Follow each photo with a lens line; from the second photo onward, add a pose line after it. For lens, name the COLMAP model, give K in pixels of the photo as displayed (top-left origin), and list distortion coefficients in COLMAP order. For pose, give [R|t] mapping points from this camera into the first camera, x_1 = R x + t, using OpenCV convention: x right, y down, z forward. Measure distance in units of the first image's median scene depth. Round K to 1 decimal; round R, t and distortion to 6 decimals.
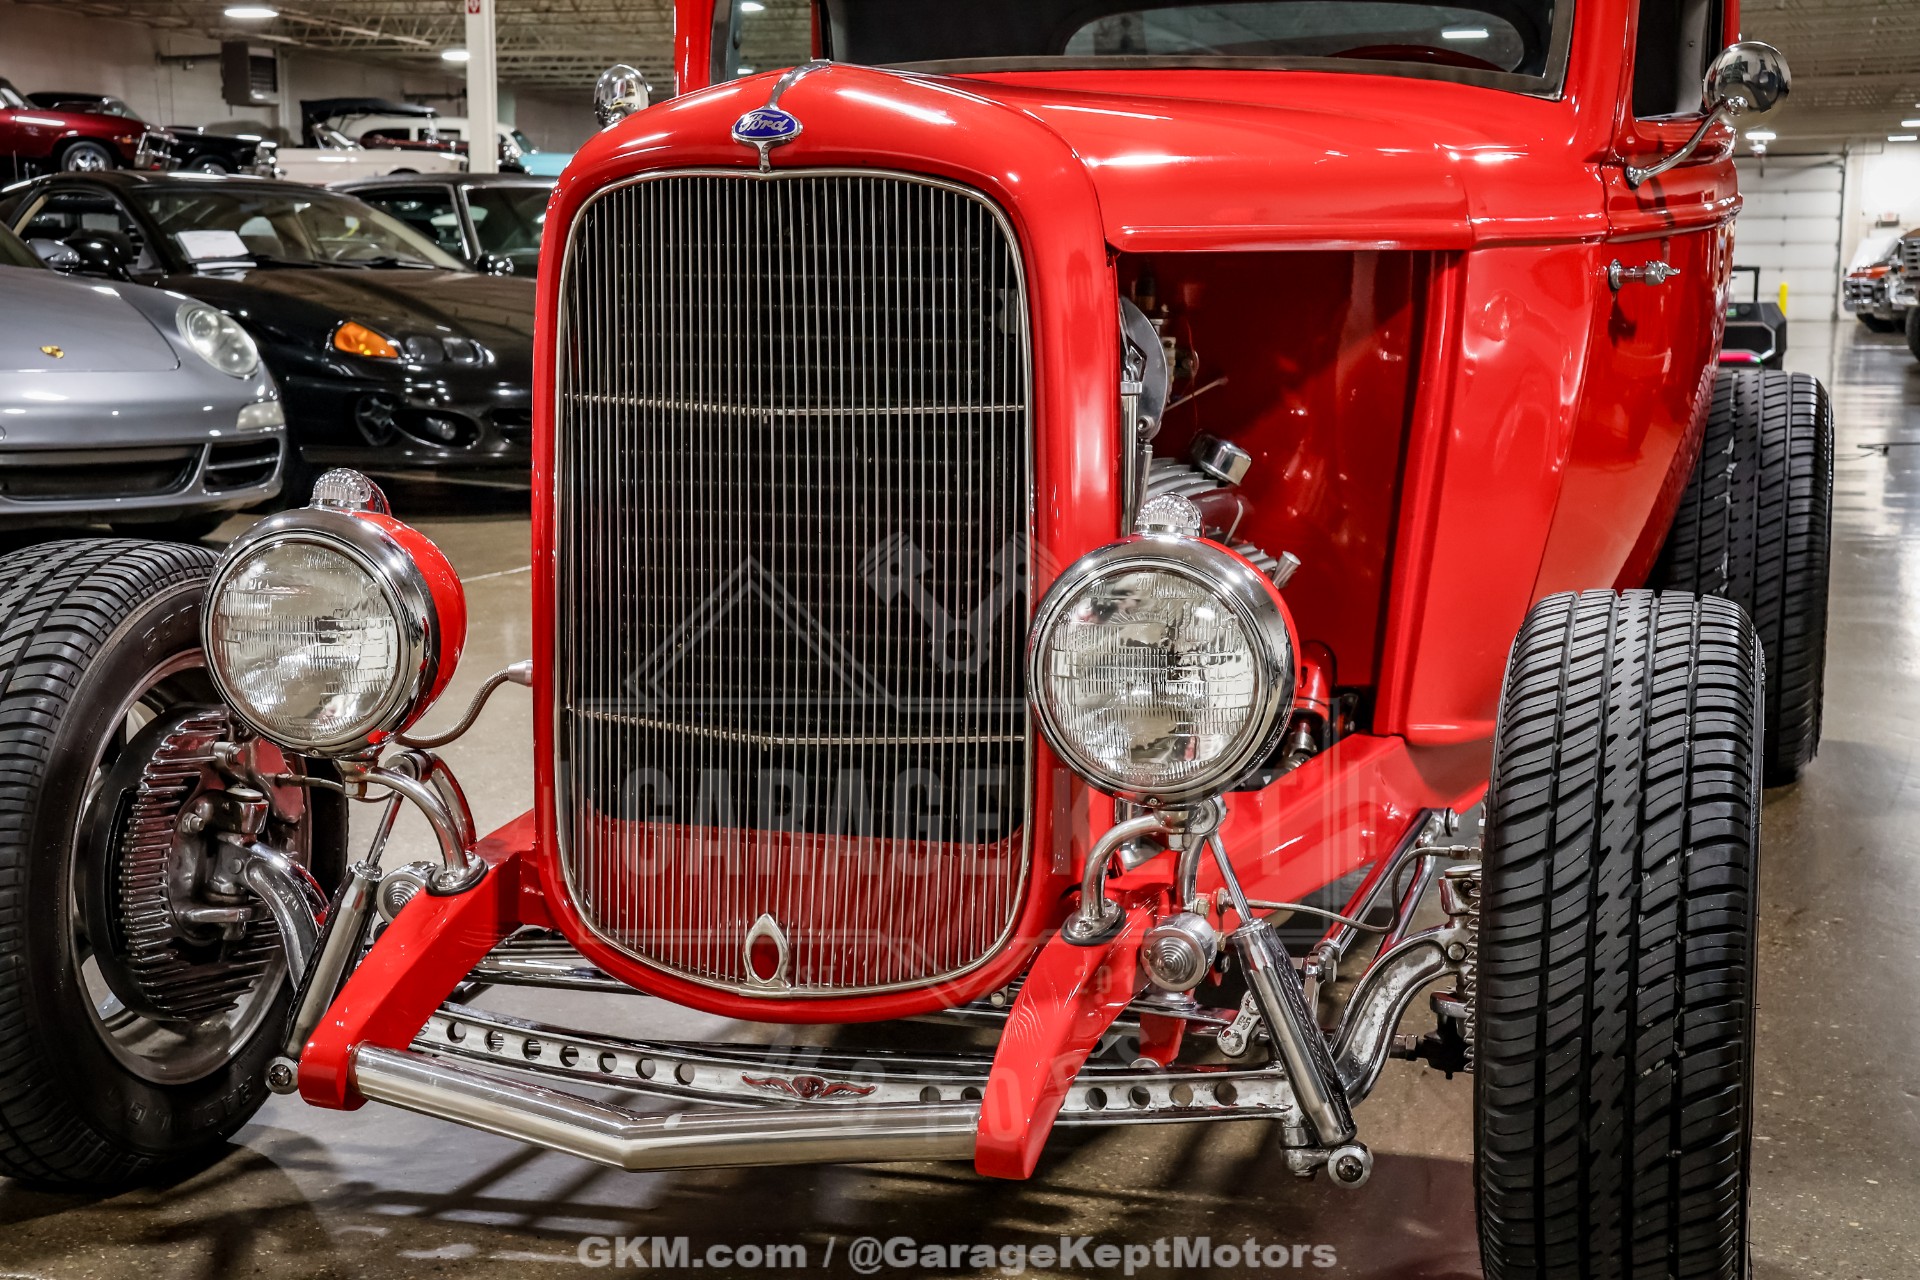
lens RADIAL K [[2678.8, 0, 956.6], [0, 2678.8, 646.9], [0, 0, 1]] dist [0.019705, 0.632110]
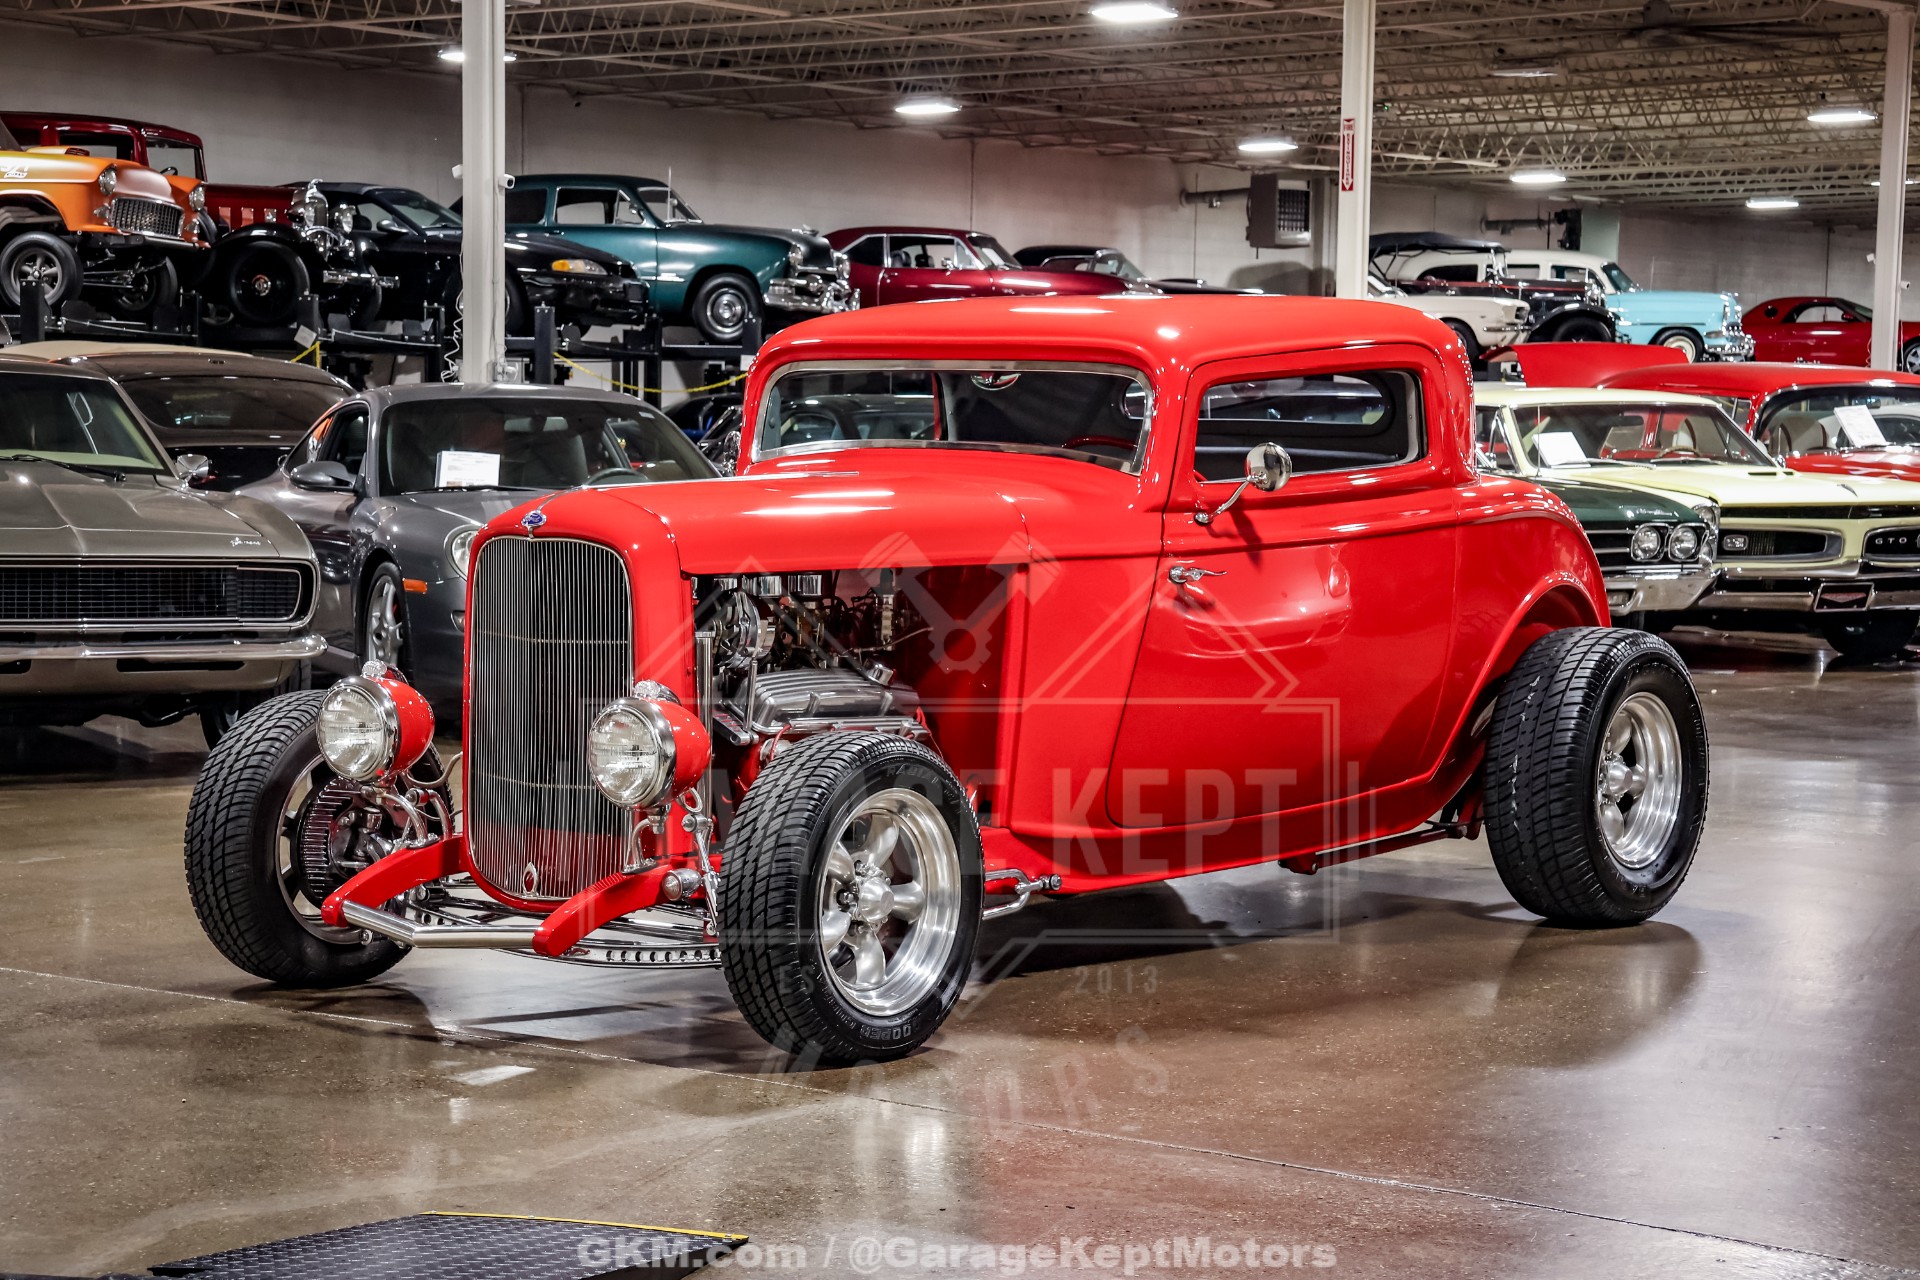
lens RADIAL K [[3577.9, 0, 962.5], [0, 3577.9, 639.5], [0, 0, 1]] dist [0.223324, 0.269709]
pose [[0.932324, 0.029659, -0.360405, 1.390780], [-0.057951, 0.996004, -0.067948, 0.099949], [0.356950, 0.084235, 0.930318, -1.749271]]
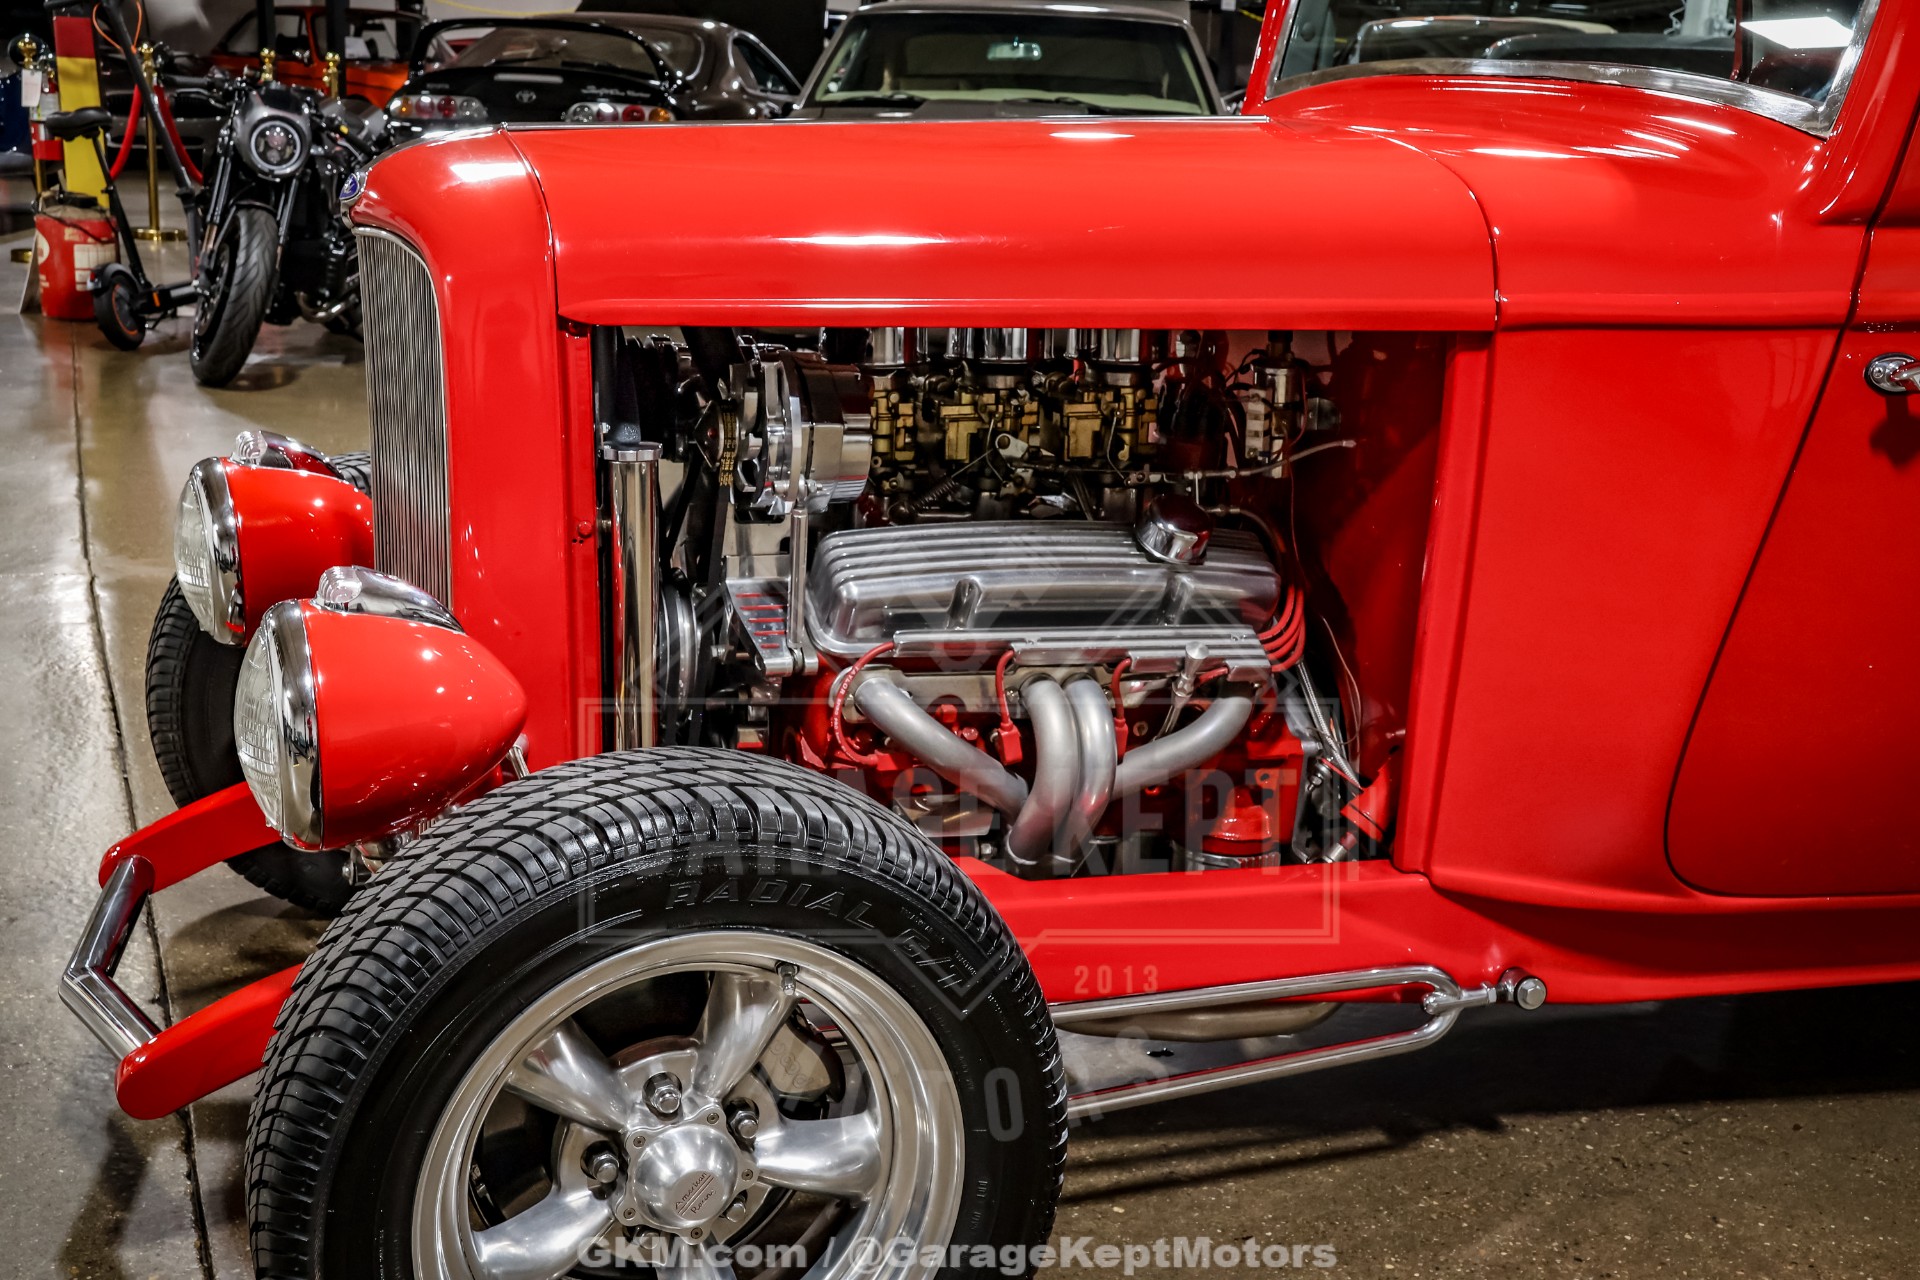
lens RADIAL K [[2331.6, 0, 958.4], [0, 2331.6, 637.9], [0, 0, 1]] dist [-0.003303, 0.377430]
pose [[0.614353, 0.203594, -0.762312, 0.883619], [-0.136597, 0.978992, 0.151379, -0.190383], [0.777117, 0.011130, 0.629257, 0.561740]]
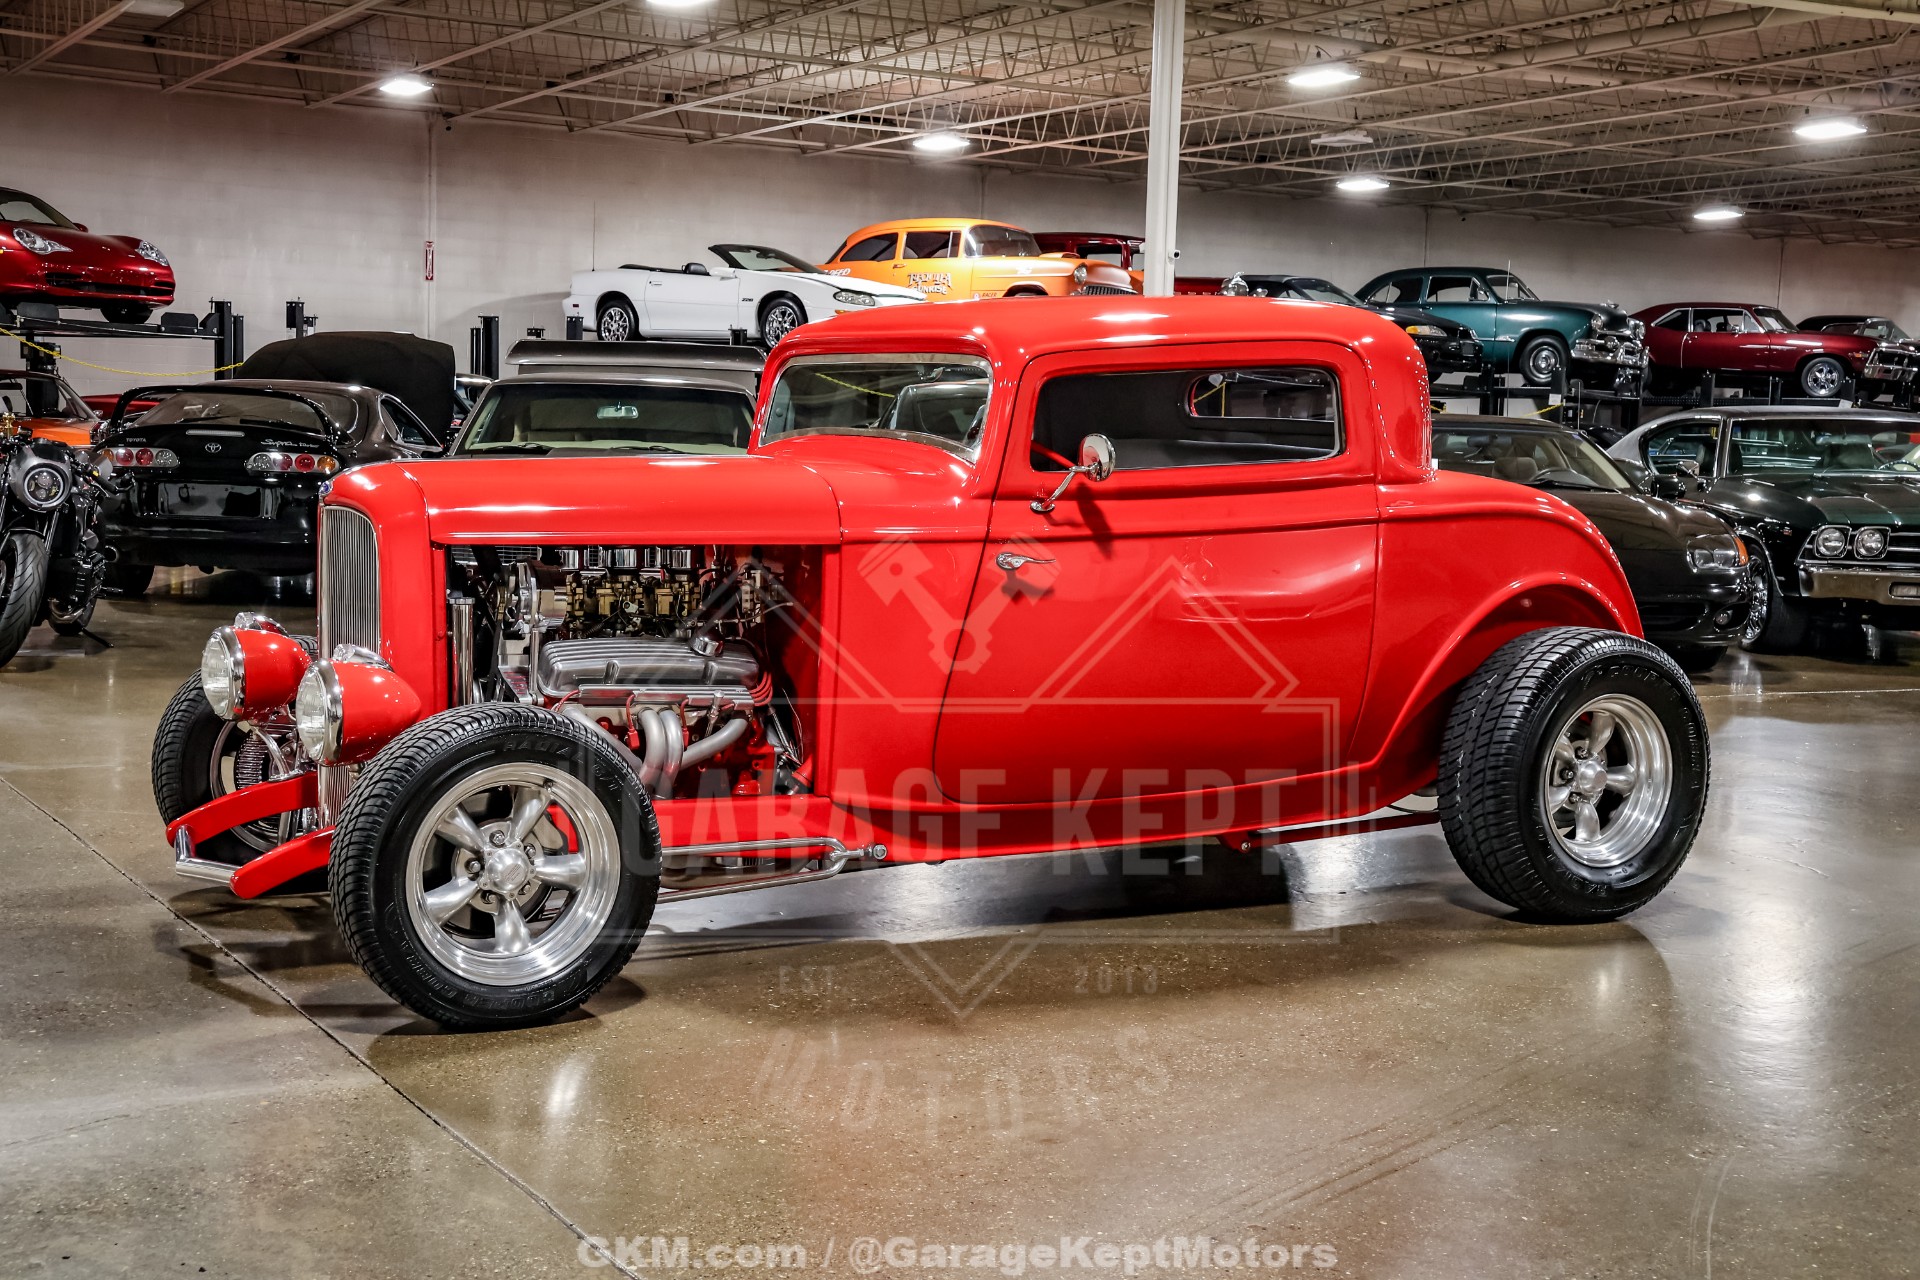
lens RADIAL K [[2331.6, 0, 958.4], [0, 2331.6, 637.9], [0, 0, 1]] dist [-0.003303, 0.377430]
pose [[0.739341, 0.077733, -0.668829, 1.836005], [-0.116294, 0.993128, -0.013131, -0.093871], [0.663212, 0.087489, 0.743301, -0.231960]]
